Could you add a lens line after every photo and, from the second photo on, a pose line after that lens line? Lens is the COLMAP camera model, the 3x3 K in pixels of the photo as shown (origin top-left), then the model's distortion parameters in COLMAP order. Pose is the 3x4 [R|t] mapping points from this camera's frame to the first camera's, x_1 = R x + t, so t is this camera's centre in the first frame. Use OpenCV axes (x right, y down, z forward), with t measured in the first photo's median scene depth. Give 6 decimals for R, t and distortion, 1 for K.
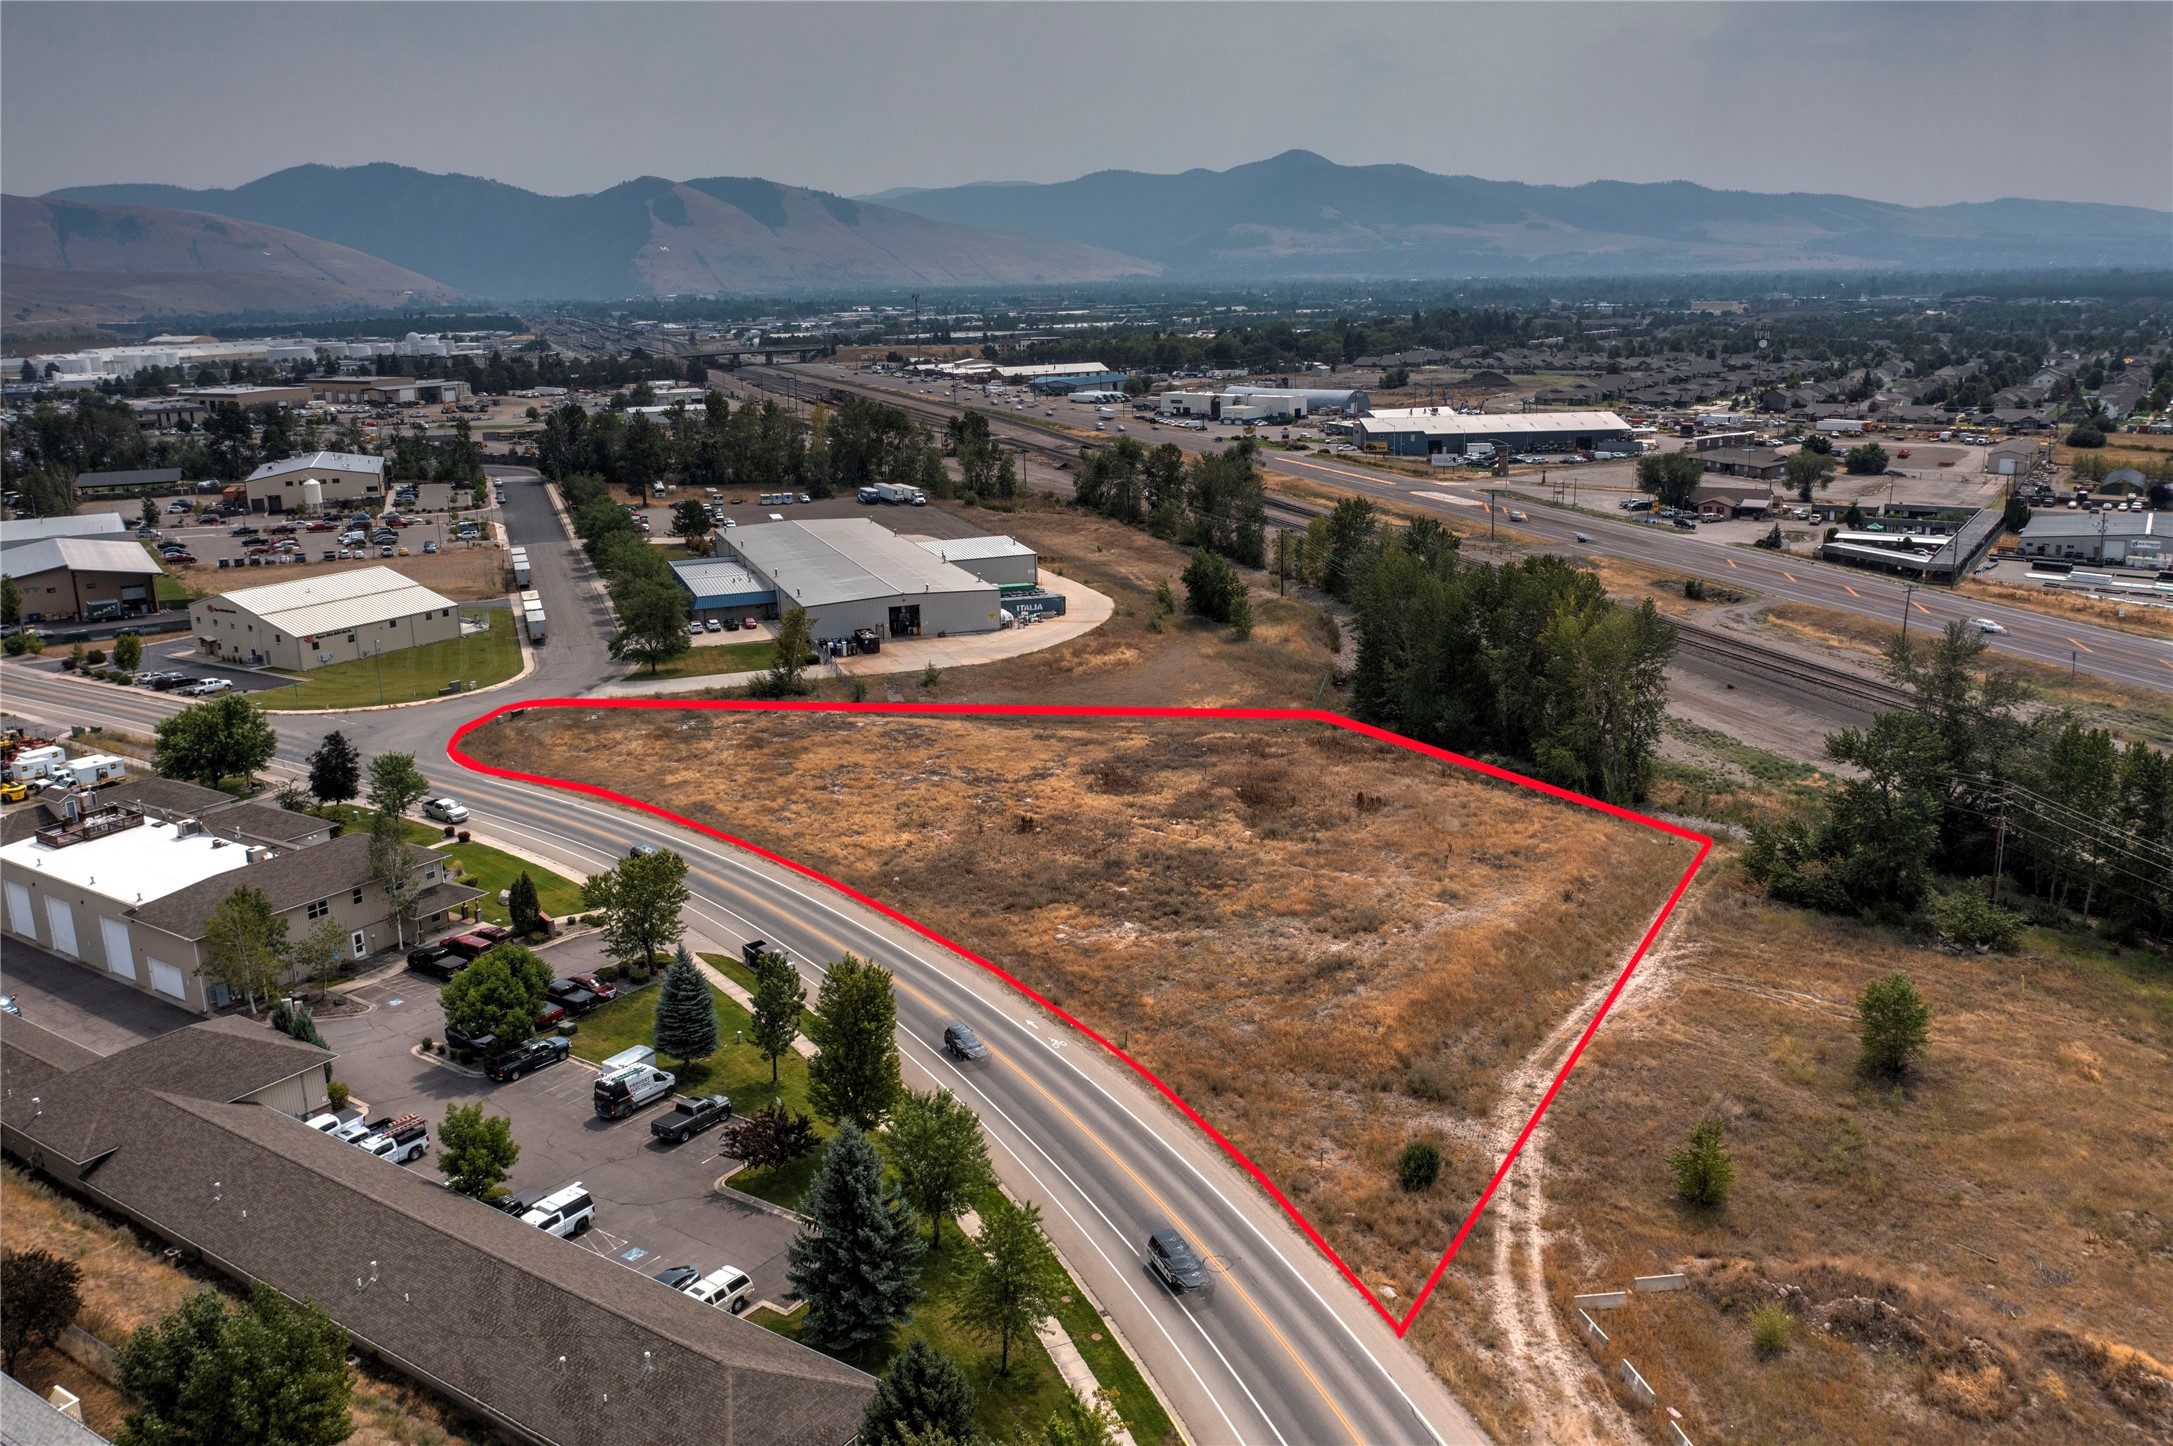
lens RADIAL K [[1709.5, 0, 1091.1], [0, 1709.5, 722.8], [0, 0, 1]] dist [-0.023079, 0.008731]
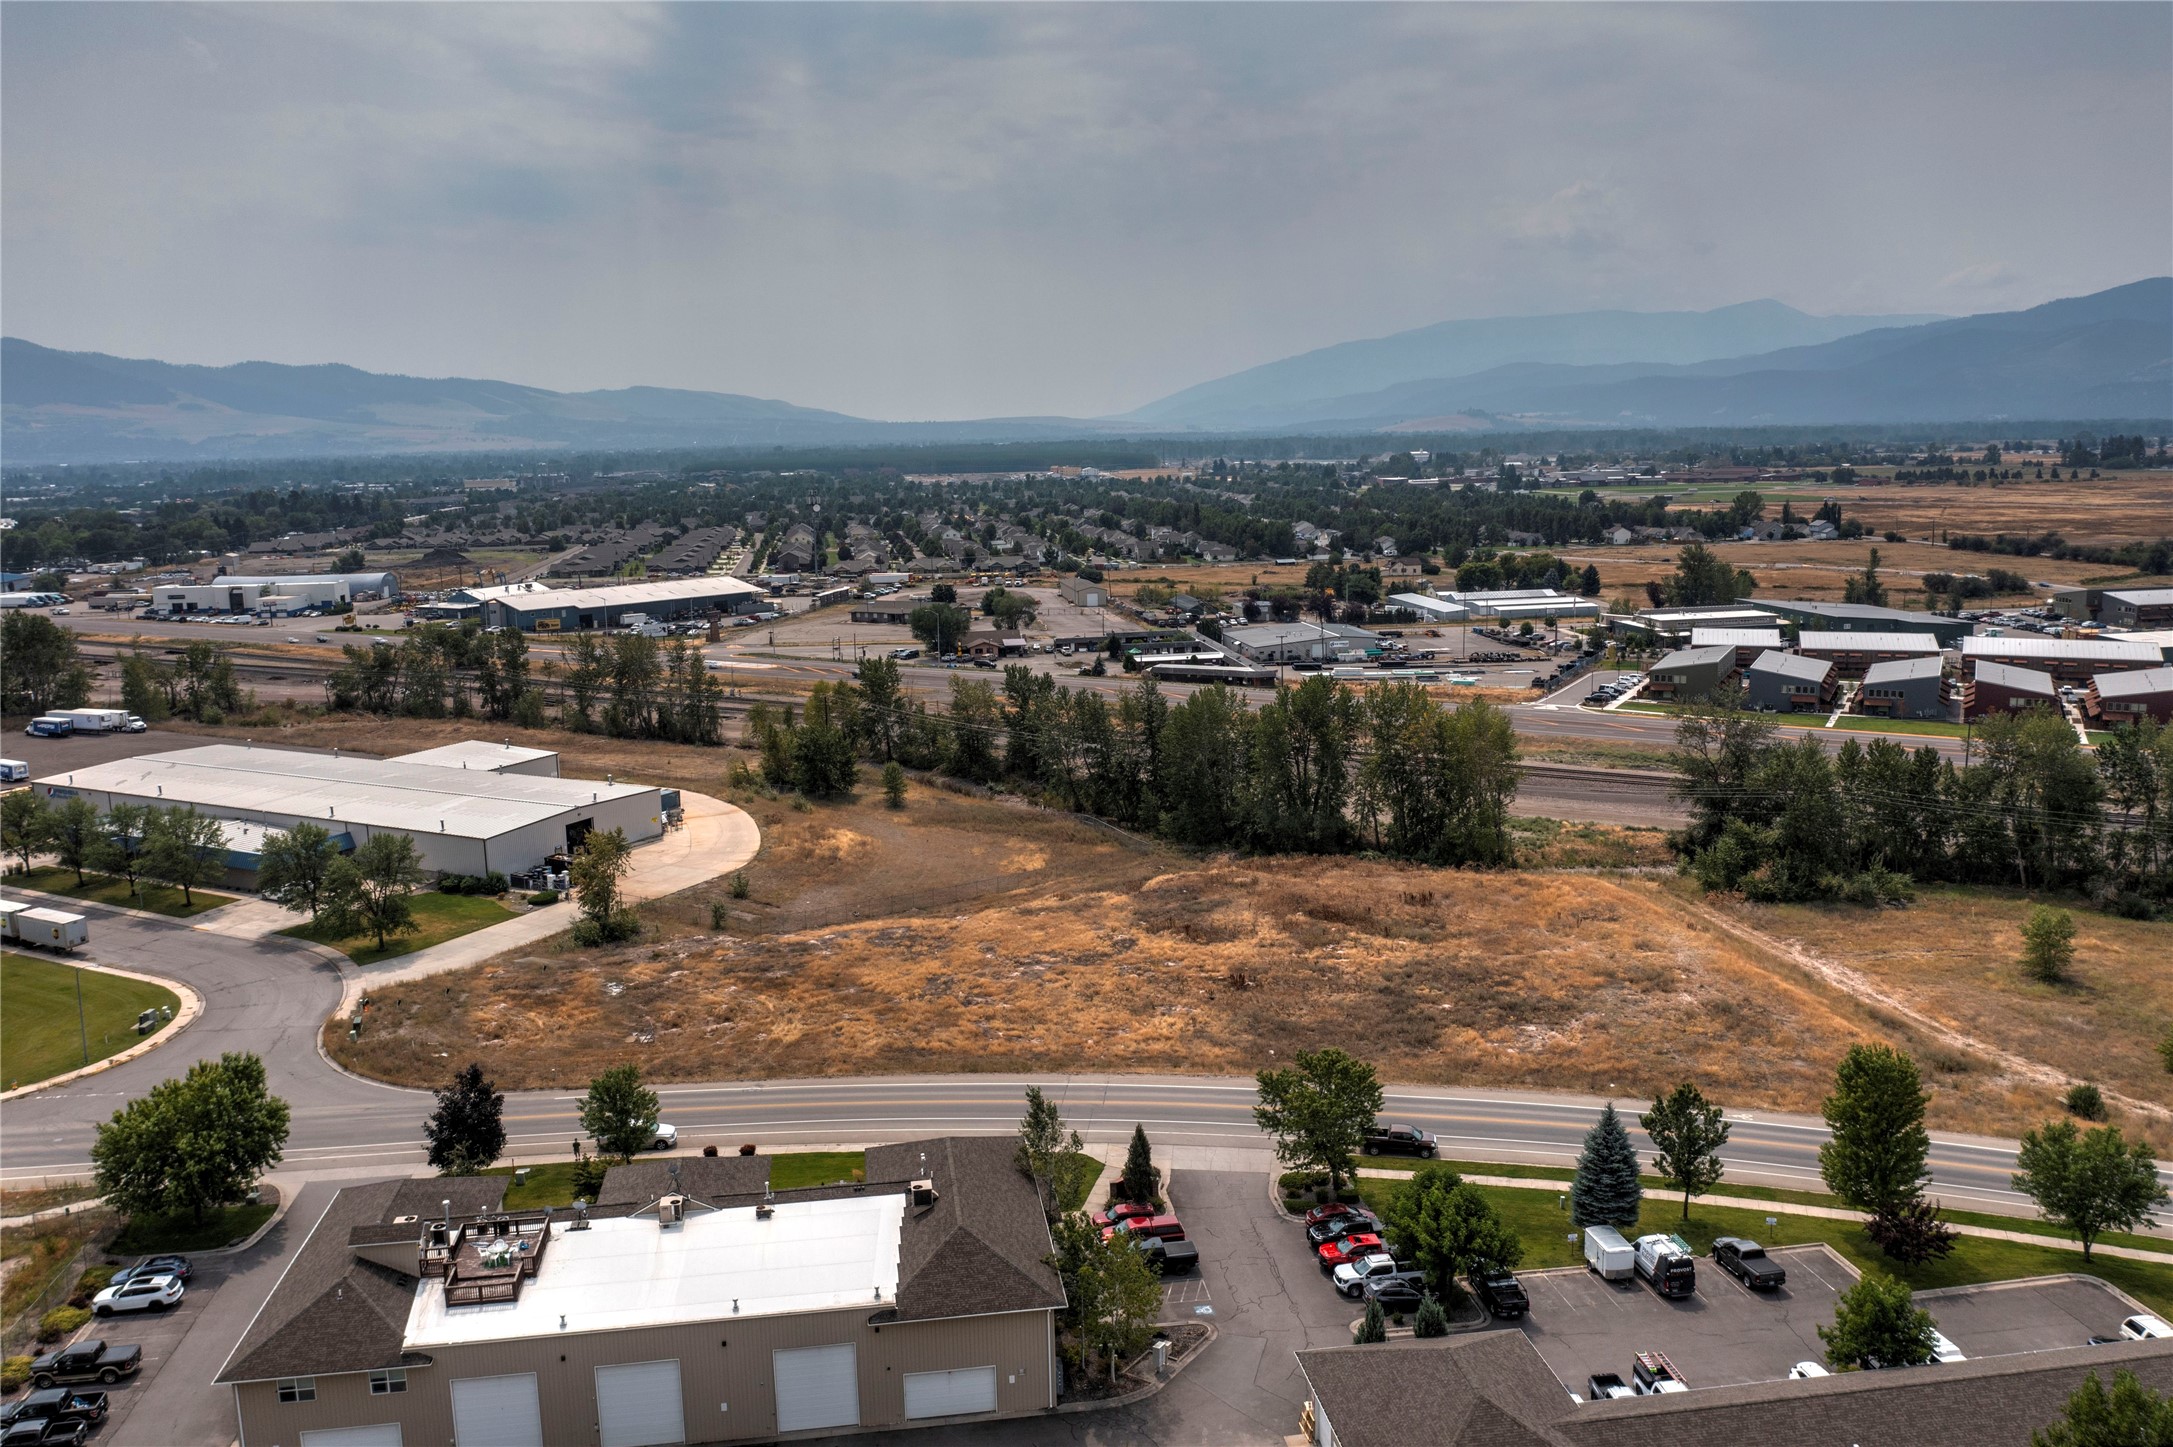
lens RADIAL K [[1709.5, 0, 1093.0], [0, 1709.5, 725.9], [0, 0, 1]] dist [-0.023079, 0.008731]
pose [[0.737670, -0.109172, 0.666276, -0.435632], [0.175558, 0.983911, -0.033151, -0.037923], [-0.651937, 0.141424, 0.744968, 0.181034]]
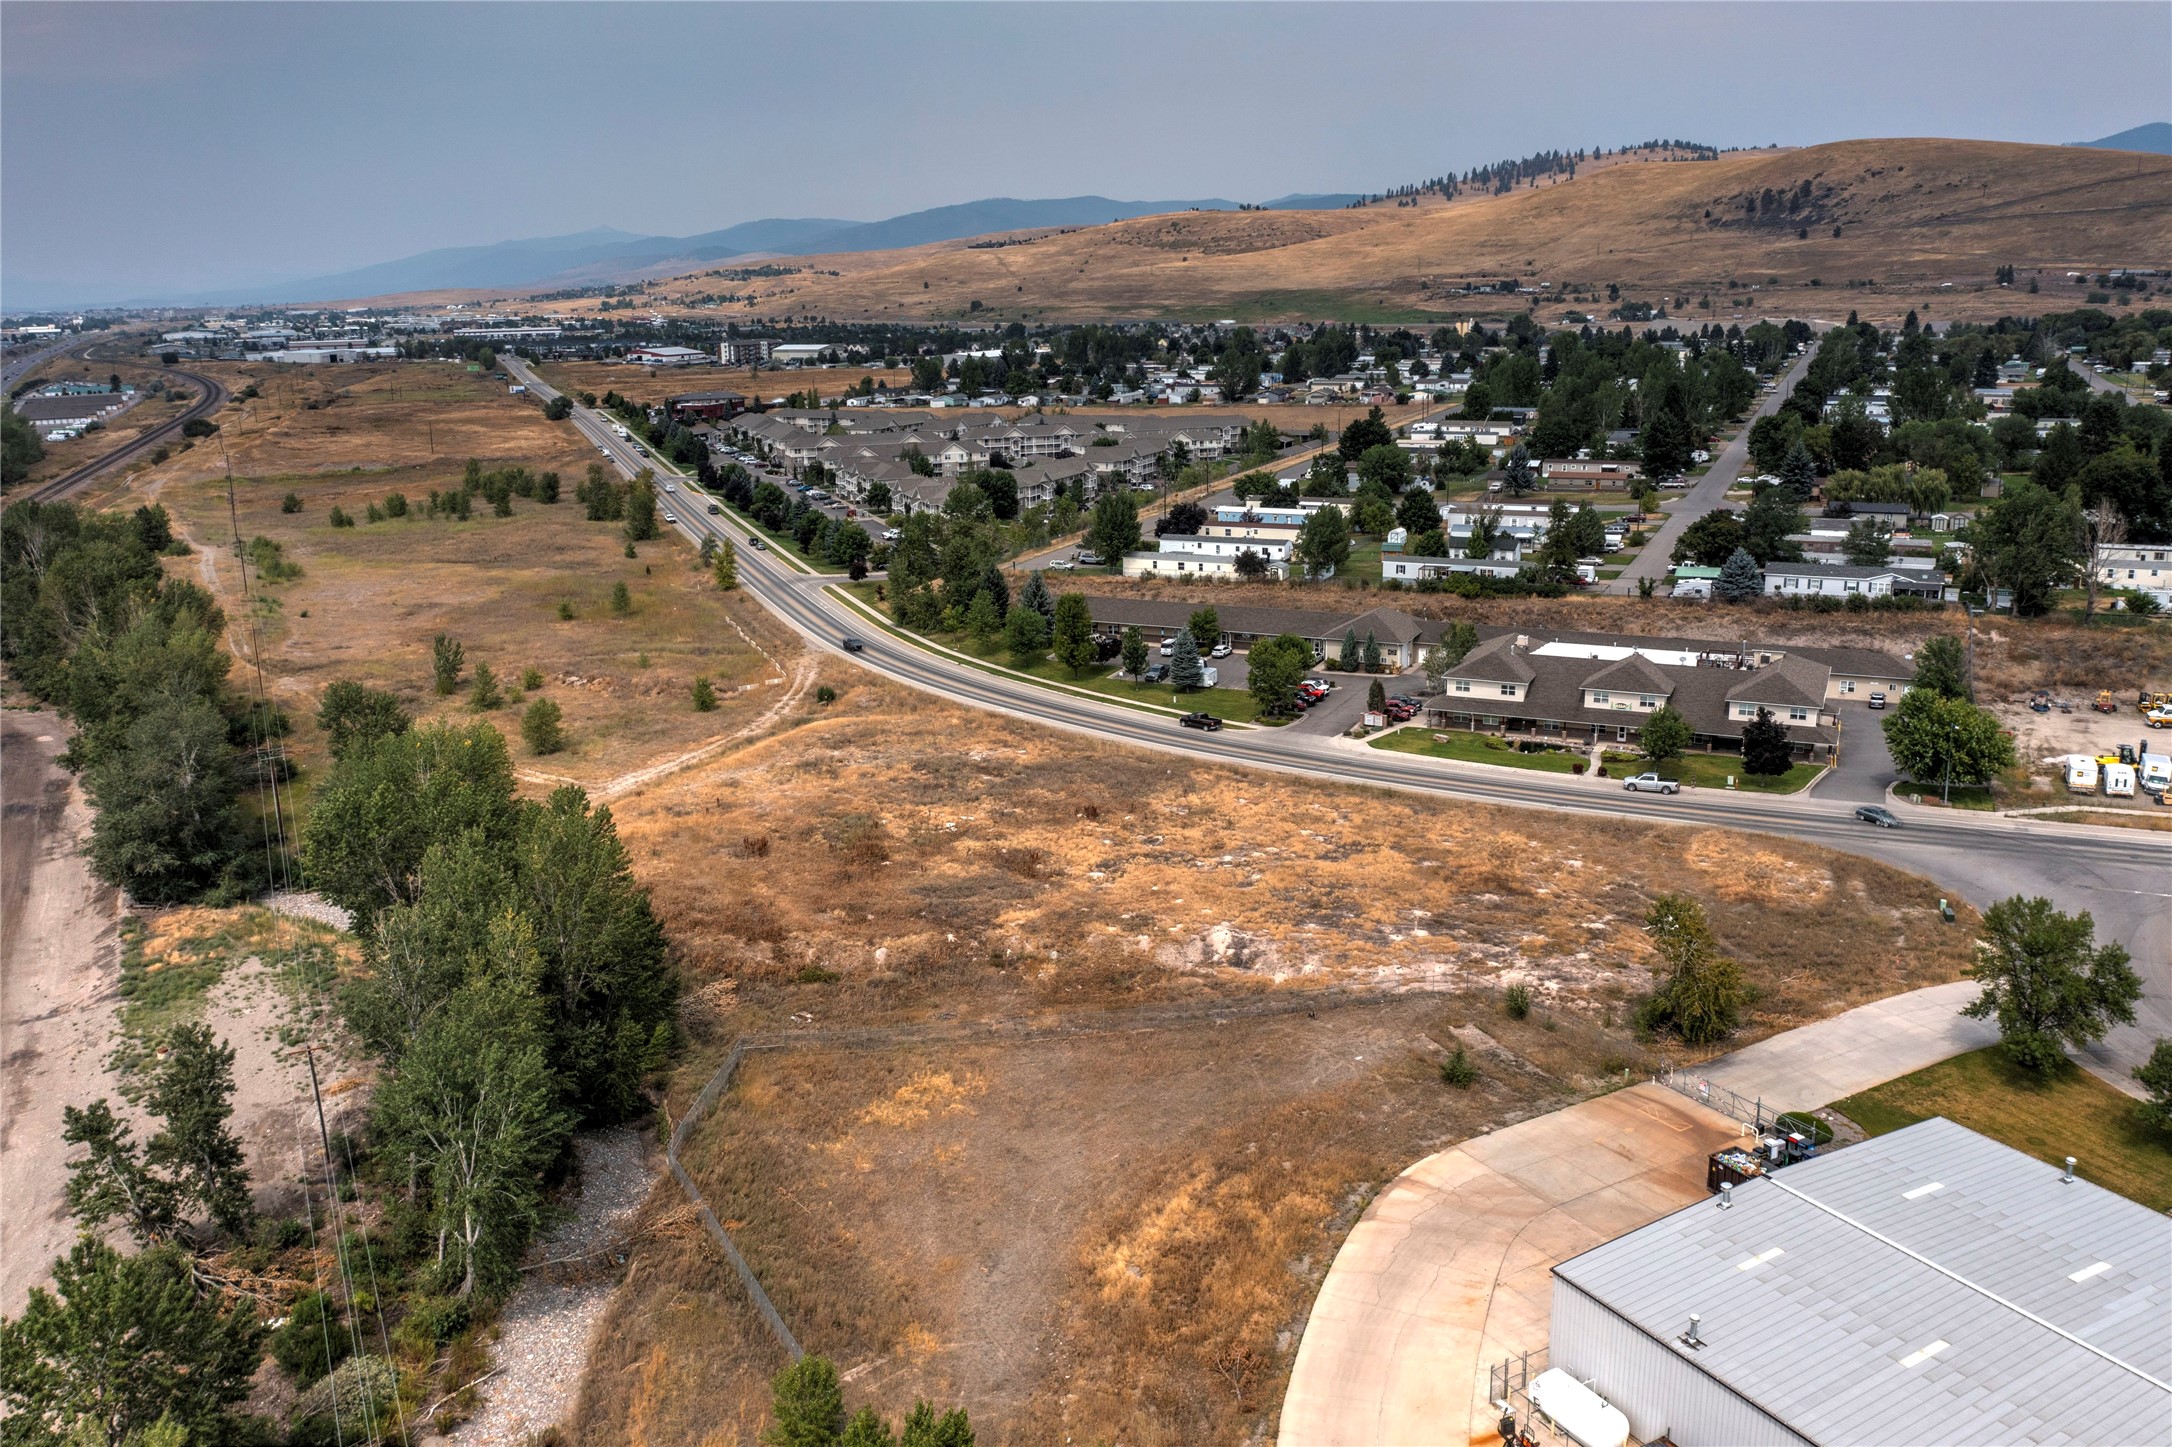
lens RADIAL K [[1708.7, 0, 1093.2], [0, 1708.7, 723.0], [0, 0, 1]] dist [-0.023079, 0.008731]
pose [[-0.986004, 0.080967, -0.145741, 0.068945], [-0.000495, 0.872733, 0.488198, -0.313993], [0.166721, 0.481437, -0.860478, 1.168806]]
